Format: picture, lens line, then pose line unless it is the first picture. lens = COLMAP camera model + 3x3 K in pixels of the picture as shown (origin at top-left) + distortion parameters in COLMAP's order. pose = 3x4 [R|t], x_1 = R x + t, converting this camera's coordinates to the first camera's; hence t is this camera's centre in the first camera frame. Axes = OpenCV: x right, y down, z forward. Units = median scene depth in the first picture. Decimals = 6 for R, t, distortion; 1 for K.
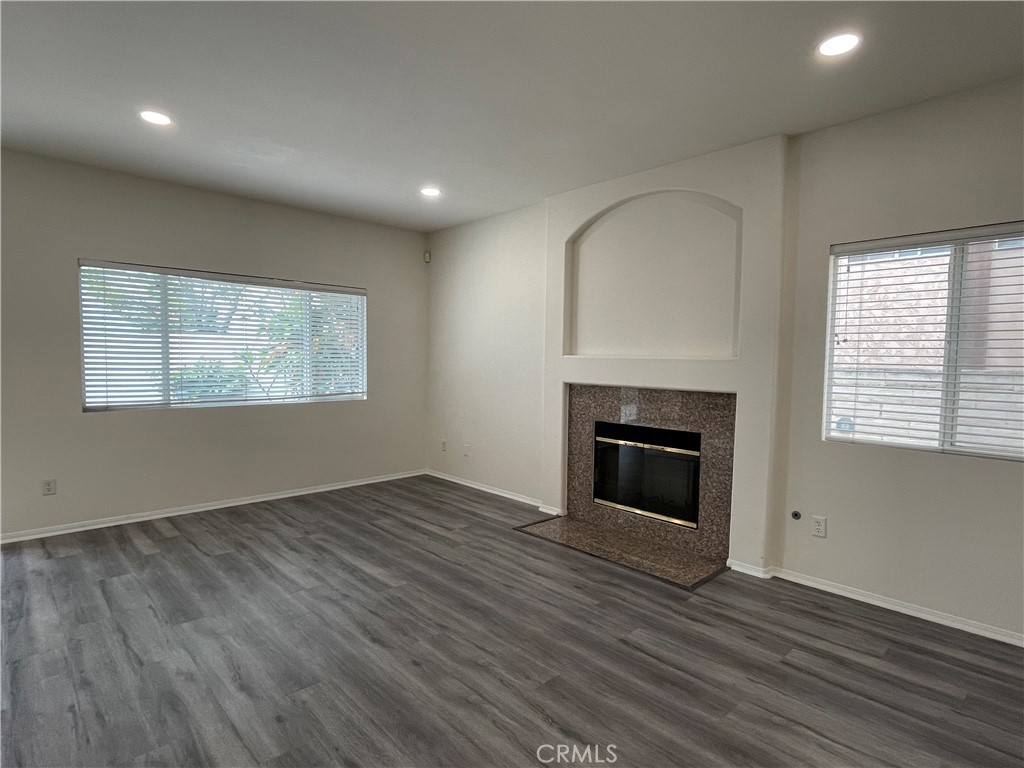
lens RADIAL K [[547.1, 0, 512.0], [0, 547.1, 384.0], [0, 0, 1]] dist [-0.005551, -0.002108]
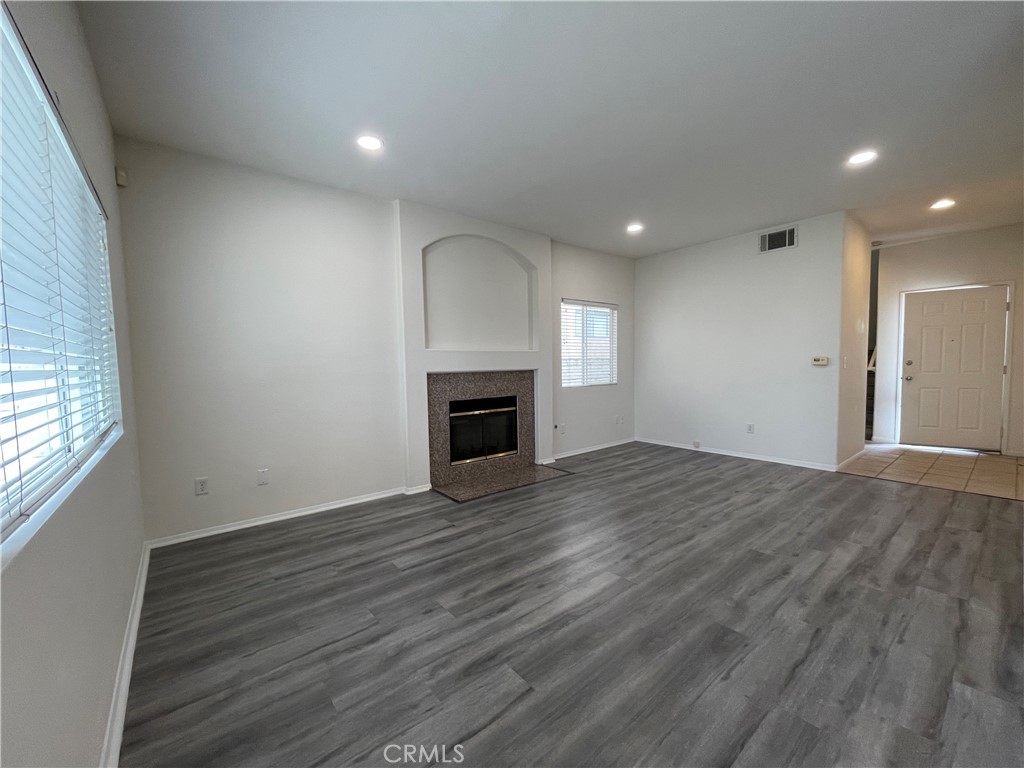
lens RADIAL K [[409.2, 0, 512.0], [0, 409.2, 384.0], [0, 0, 1]] dist [0.000703, -0.005395]
pose [[0.082613, -0.068116, 0.994251, -0.871809], [0.069240, 0.995643, 0.062458, -0.023560], [-0.994173, 0.063682, 0.086970, 0.880059]]
